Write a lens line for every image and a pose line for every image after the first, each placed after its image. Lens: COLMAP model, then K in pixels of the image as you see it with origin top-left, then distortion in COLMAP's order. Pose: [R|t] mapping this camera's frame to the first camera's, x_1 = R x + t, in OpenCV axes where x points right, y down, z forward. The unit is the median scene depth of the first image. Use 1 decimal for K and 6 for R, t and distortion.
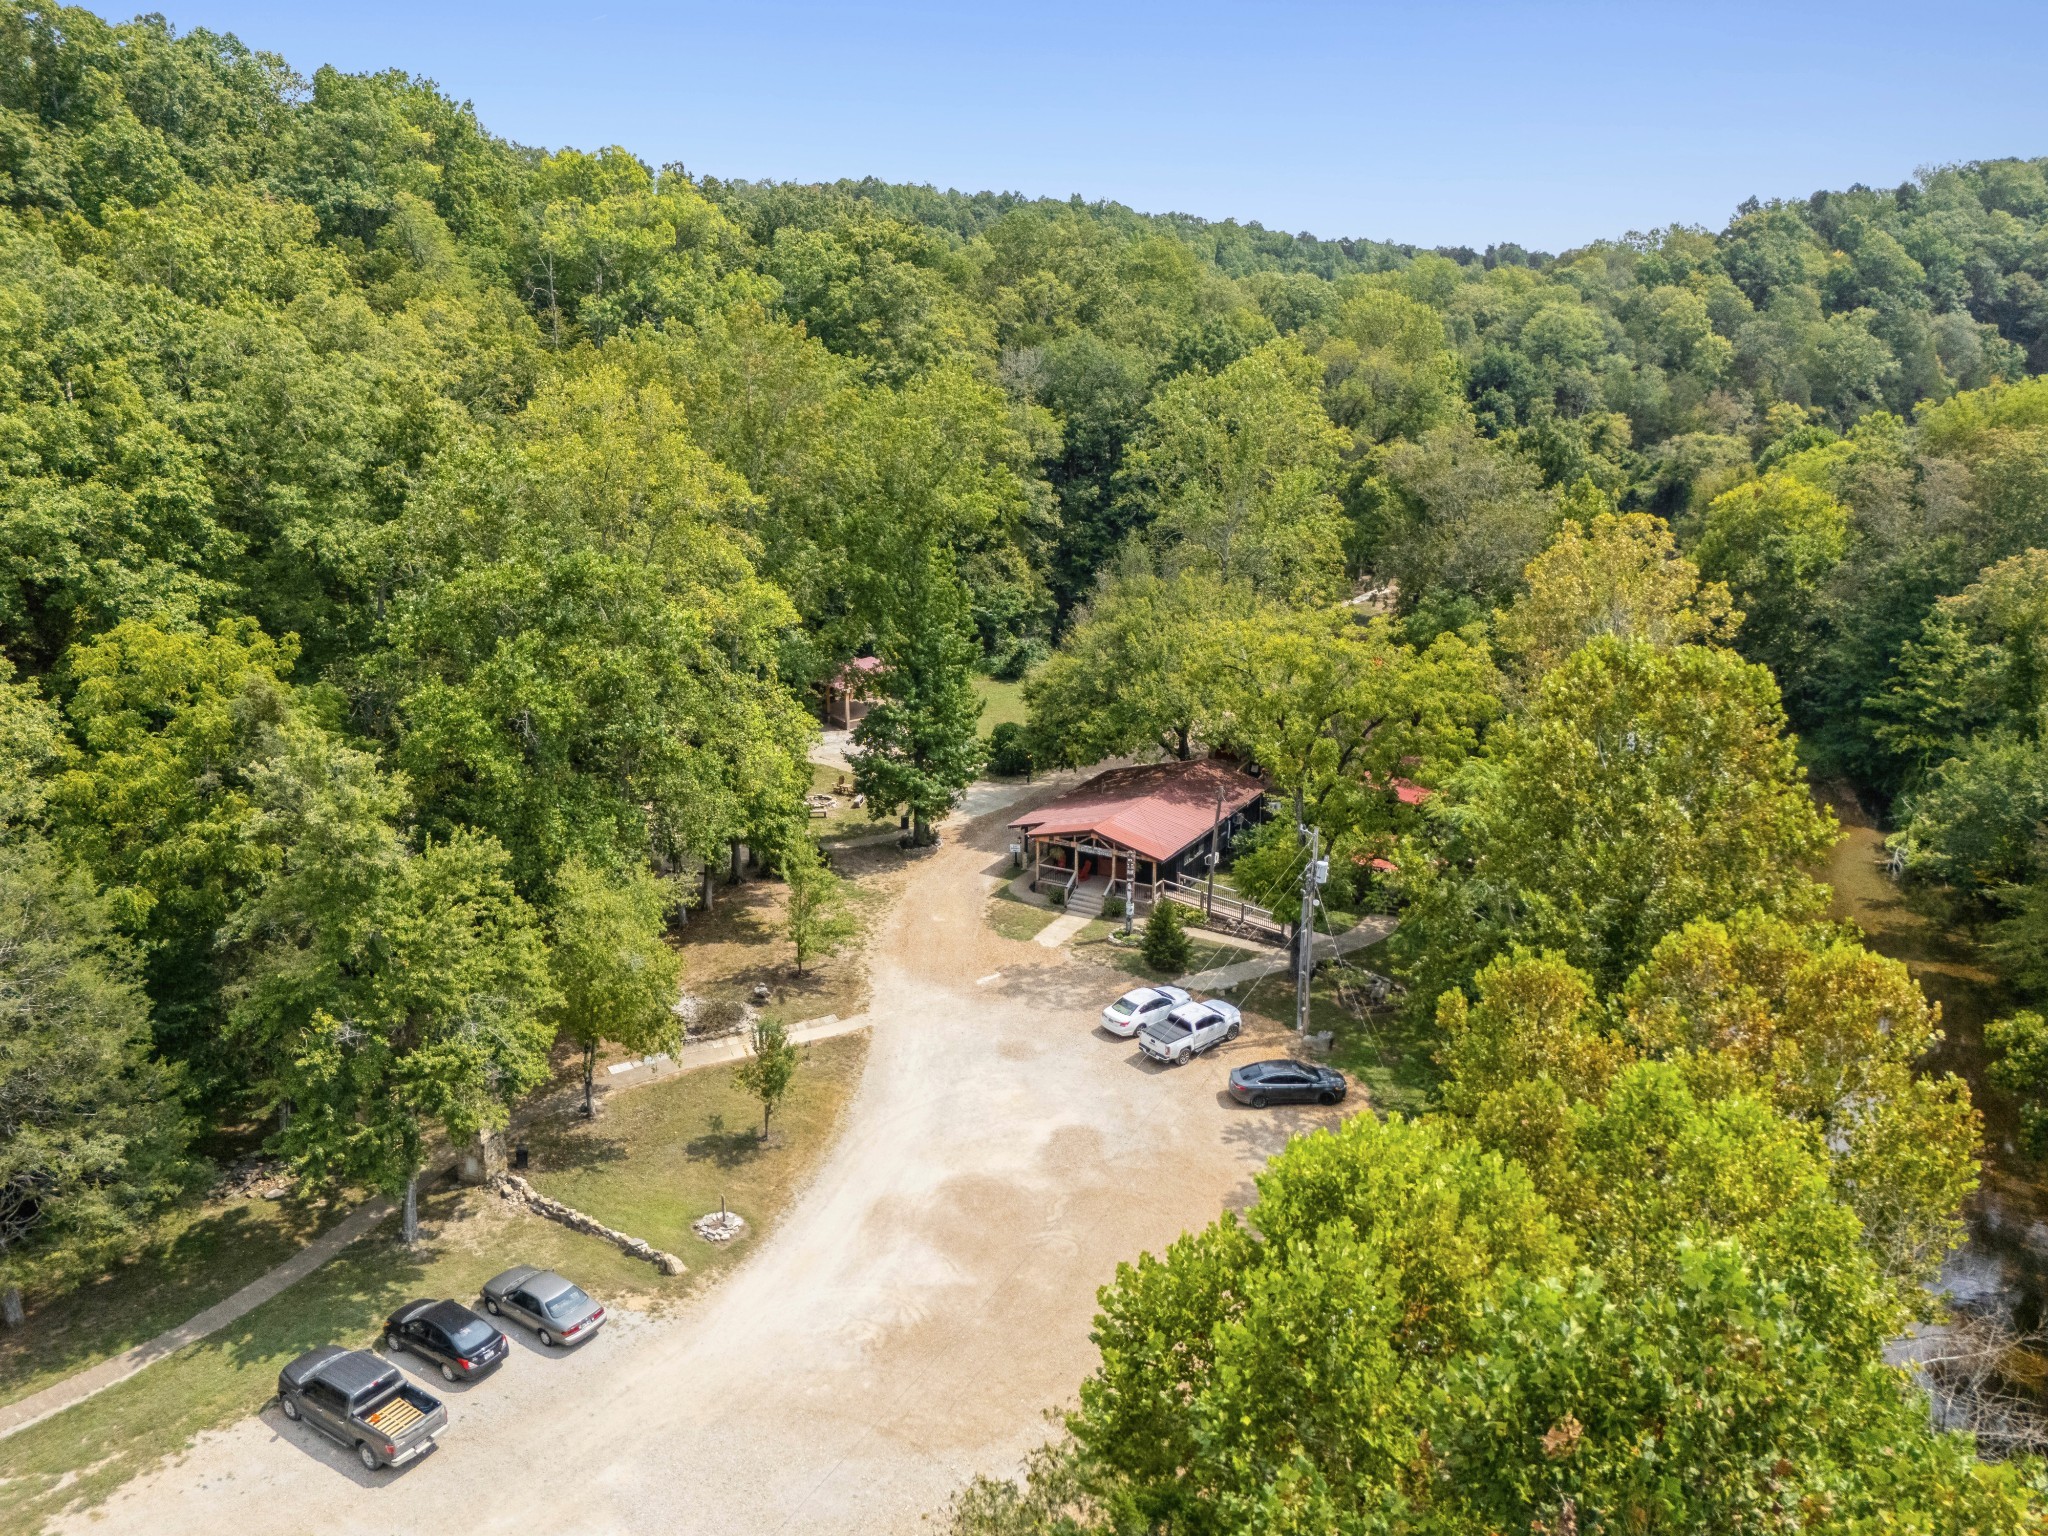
lens RADIAL K [[1492.5, 0, 1035.7], [0, 1492.5, 778.2], [0, 0, 1]] dist [0.092567, -0.107377]
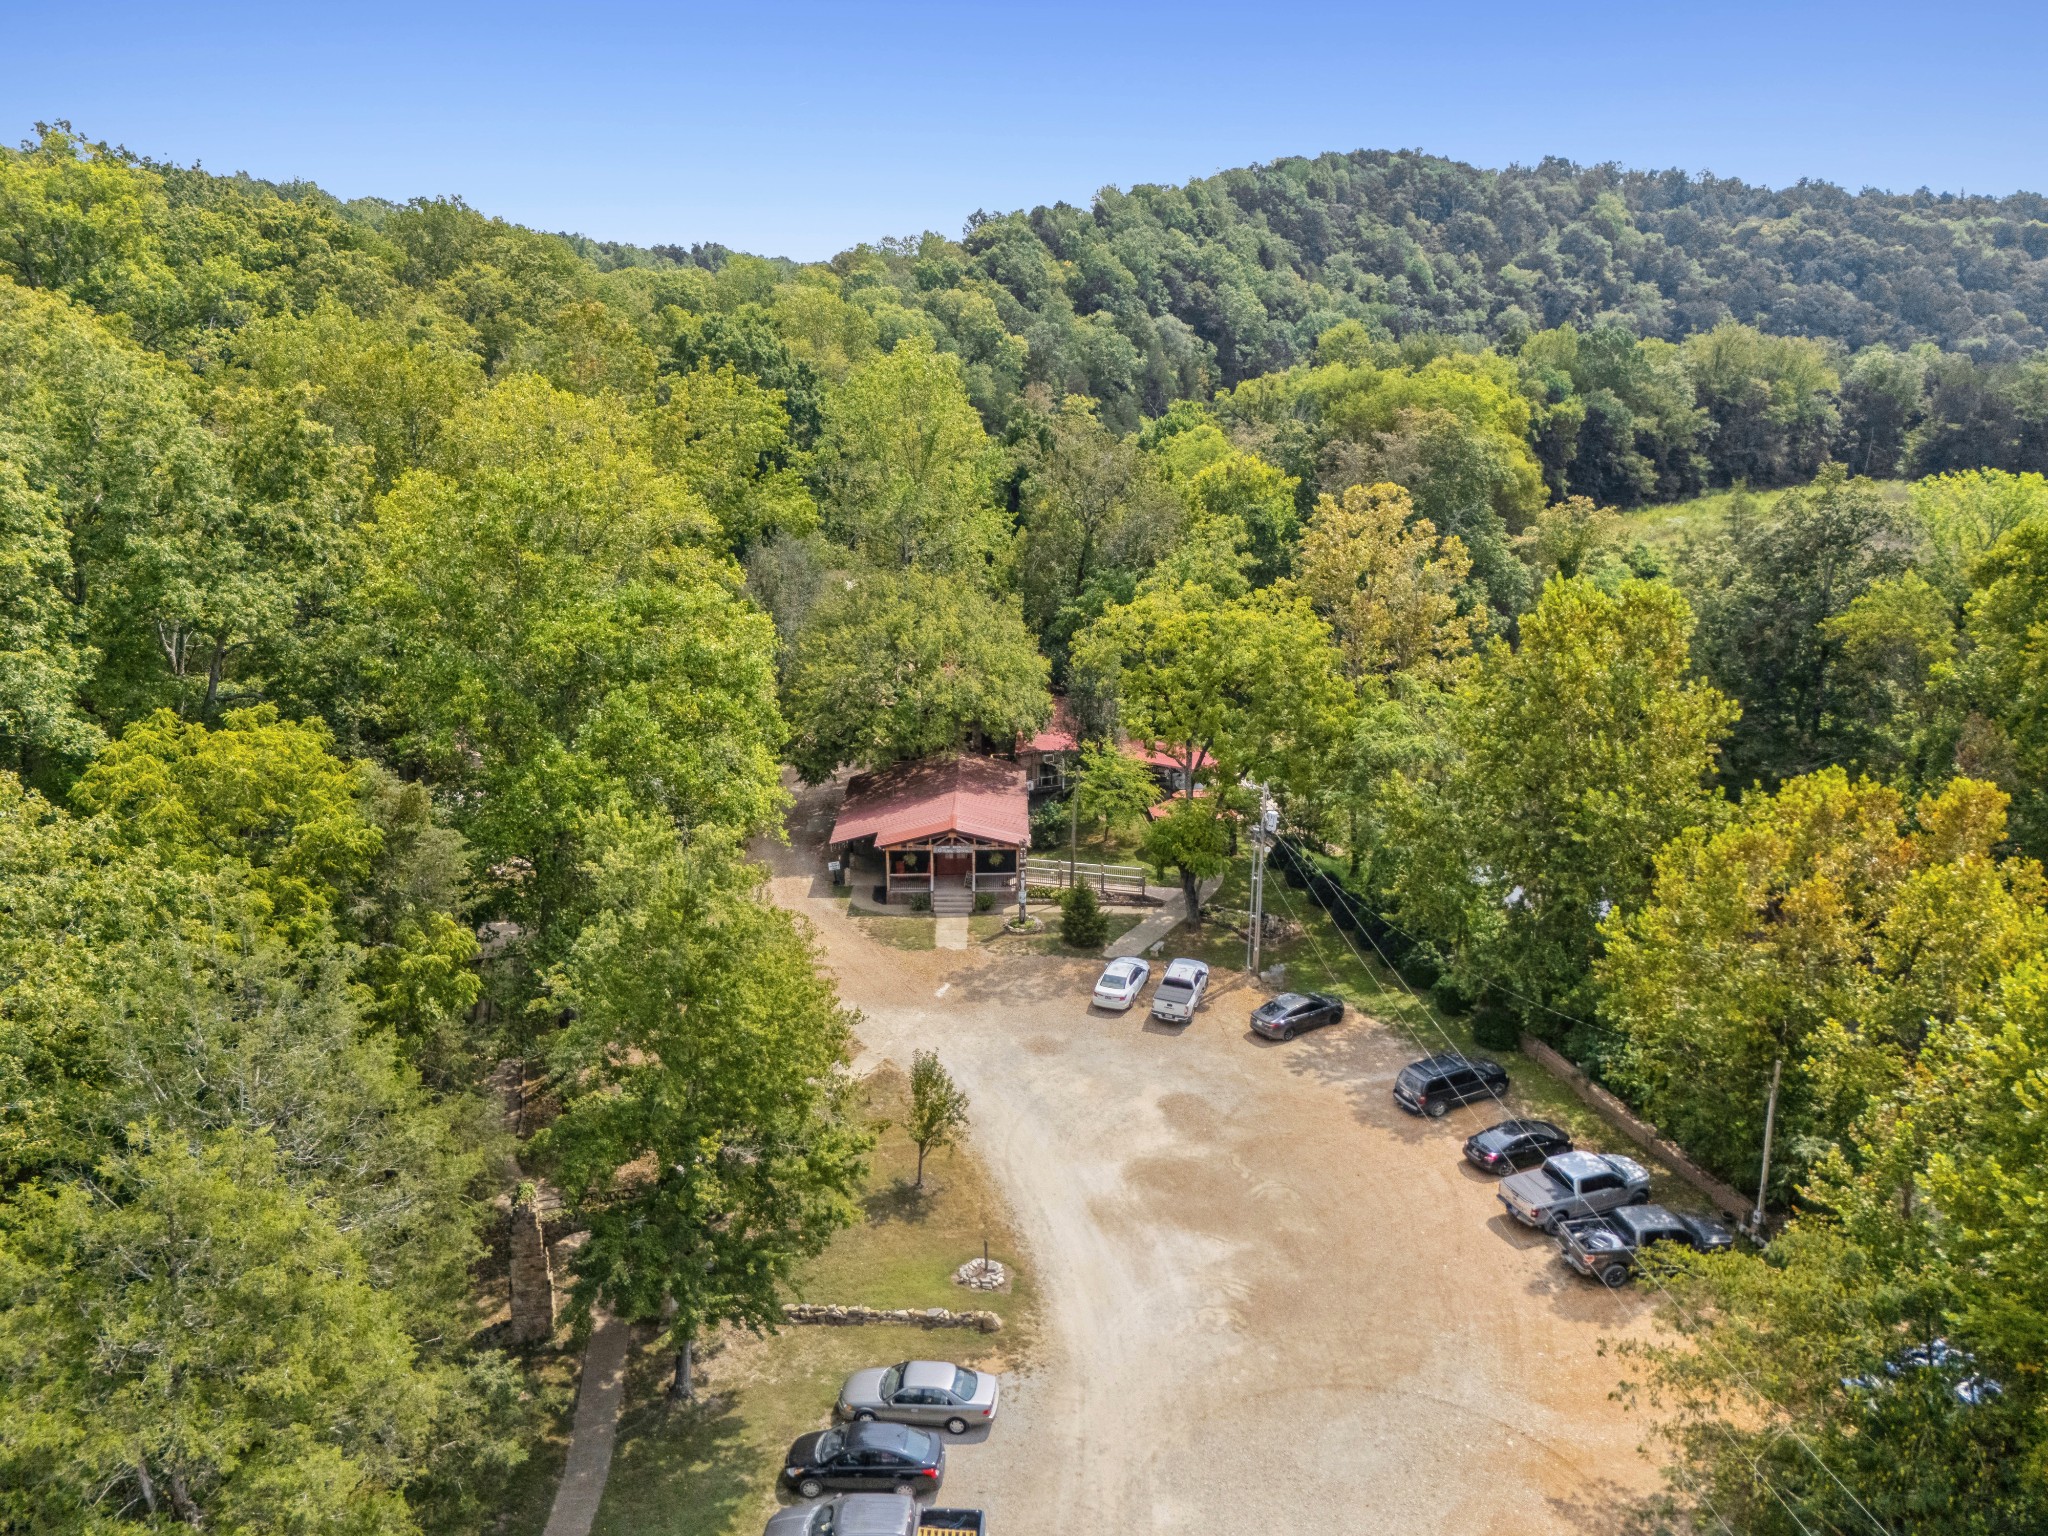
lens RADIAL K [[1492.5, 0, 1035.7], [0, 1492.5, 778.2], [0, 0, 1]] dist [0.092567, -0.107377]
pose [[0.868998, -0.147281, 0.472388, -0.375454], [0.146258, 0.988472, 0.039131, -0.029901], [-0.472706, 0.035086, 0.880522, 0.083651]]
